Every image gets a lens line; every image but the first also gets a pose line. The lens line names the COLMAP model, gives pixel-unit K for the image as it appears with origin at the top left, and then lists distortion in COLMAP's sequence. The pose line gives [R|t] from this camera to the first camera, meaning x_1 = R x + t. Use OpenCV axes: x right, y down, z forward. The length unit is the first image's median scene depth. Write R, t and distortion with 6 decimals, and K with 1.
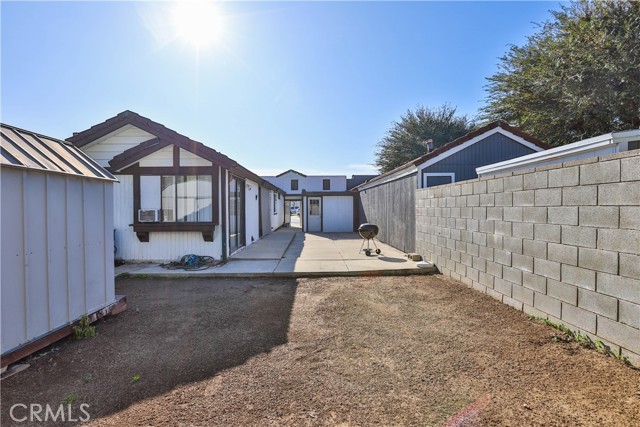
lens RADIAL K [[302.8, 0, 320.0], [0, 302.8, 213.5], [0, 0, 1]] dist [-0.017089, 0.000154]
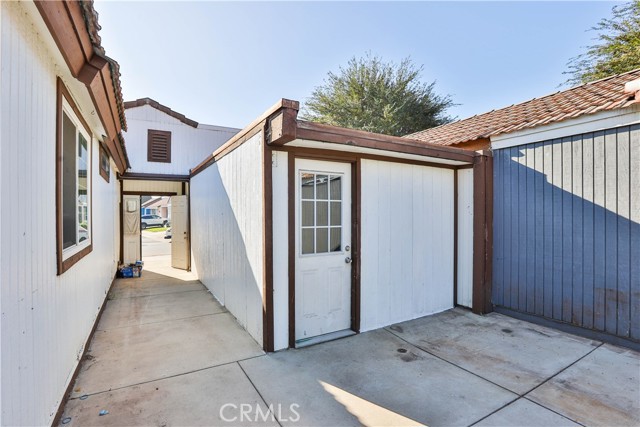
lens RADIAL K [[302.8, 0, 320.0], [0, 302.8, 213.5], [0, 0, 1]] dist [-0.017089, 0.000154]
pose [[0.876337, 0.001322, 0.481697, -0.088848], [0.010930, 0.999684, -0.022628, -0.012188], [-0.481575, 0.025095, 0.876046, 0.632388]]
